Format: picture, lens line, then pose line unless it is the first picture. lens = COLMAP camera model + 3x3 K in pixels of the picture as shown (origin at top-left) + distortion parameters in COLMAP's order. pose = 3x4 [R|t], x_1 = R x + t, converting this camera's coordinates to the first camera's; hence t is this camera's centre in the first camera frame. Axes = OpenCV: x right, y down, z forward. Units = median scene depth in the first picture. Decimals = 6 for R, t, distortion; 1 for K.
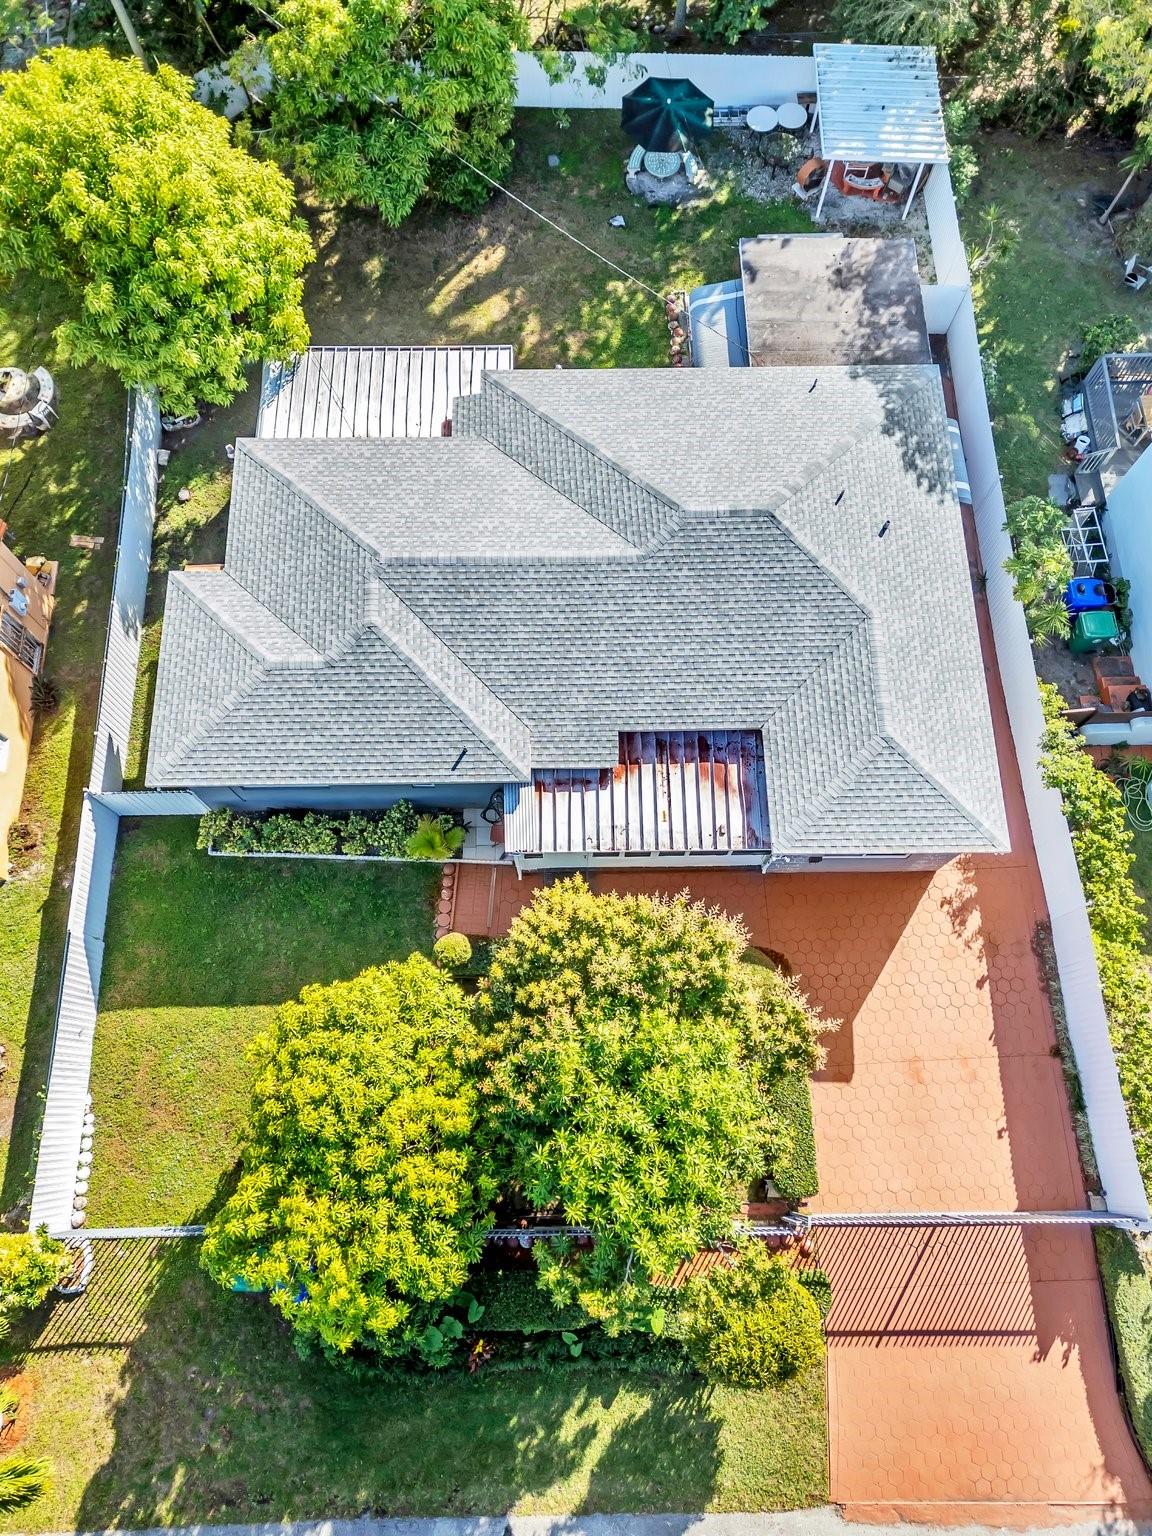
lens RADIAL K [[1248.2, 0, 577.7], [0, 1248.2, 765.2], [0, 0, 1]] dist [0.183122, -0.277051]
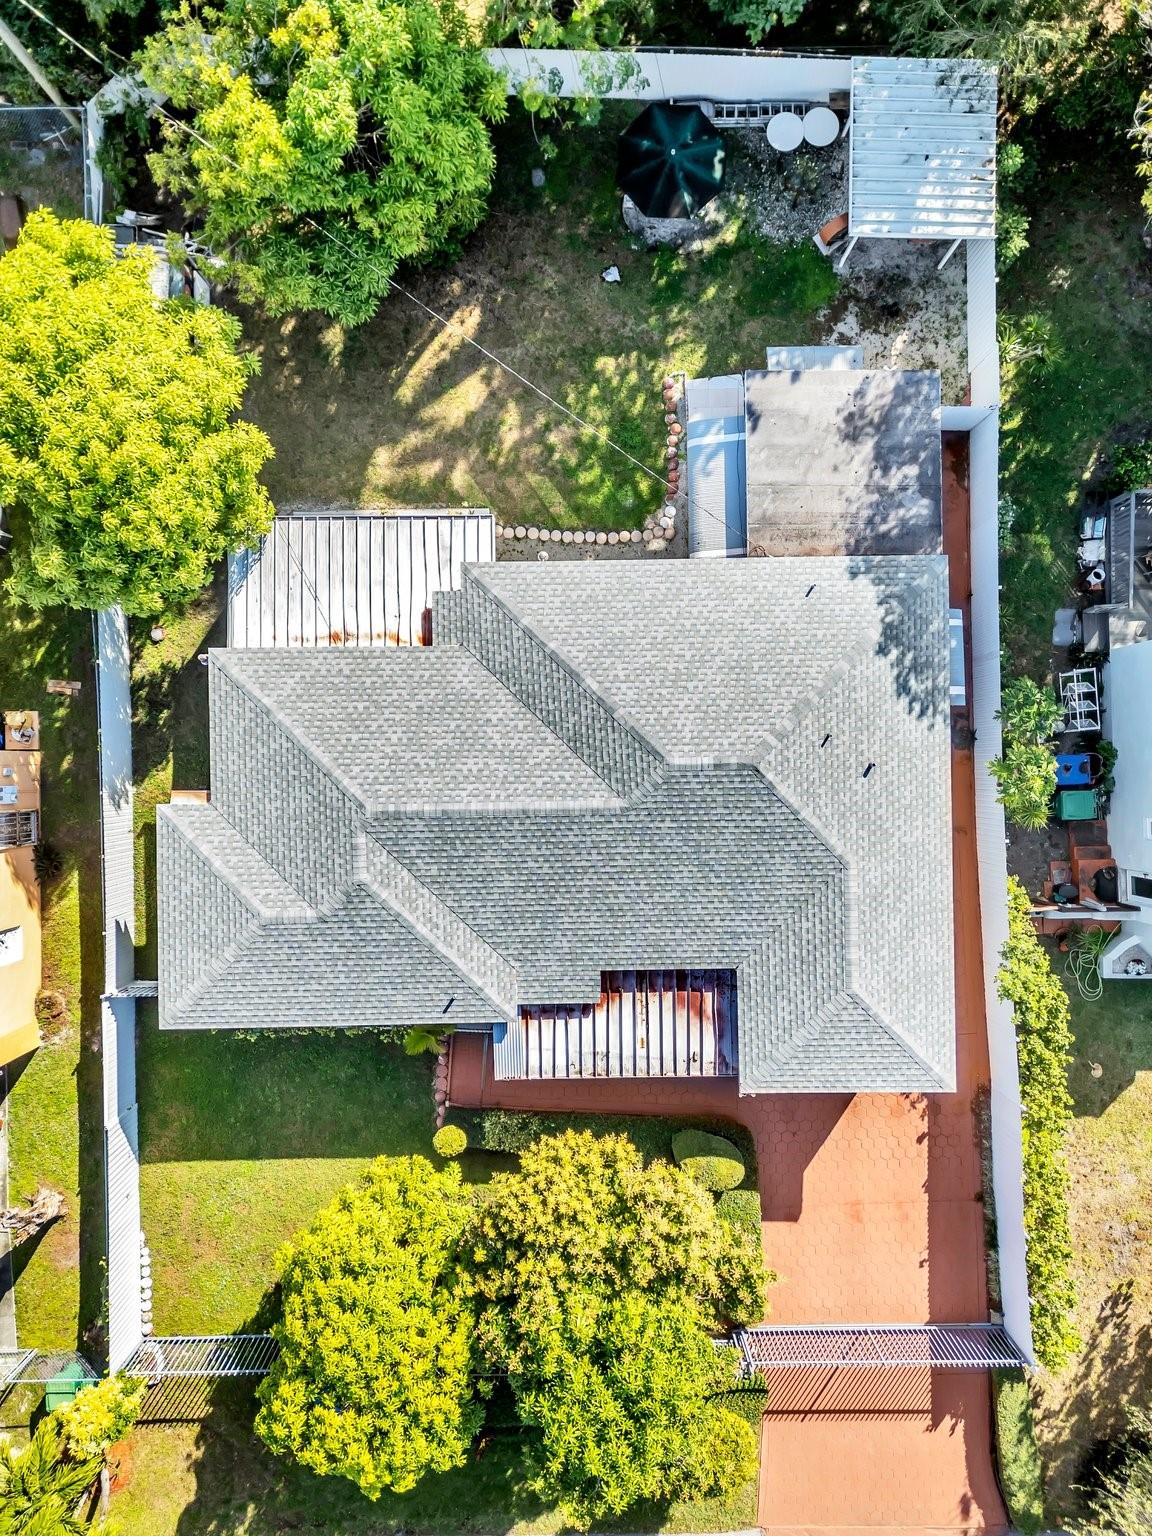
lens RADIAL K [[1248.2, 0, 577.7], [0, 1248.2, 765.2], [0, 0, 1]] dist [0.183122, -0.277051]
pose [[0.999995, 0.003089, -0.000175, 0.012735], [-0.002793, 0.925429, 0.378911, -0.573417], [0.001332, -0.378909, 0.925433, 0.083239]]
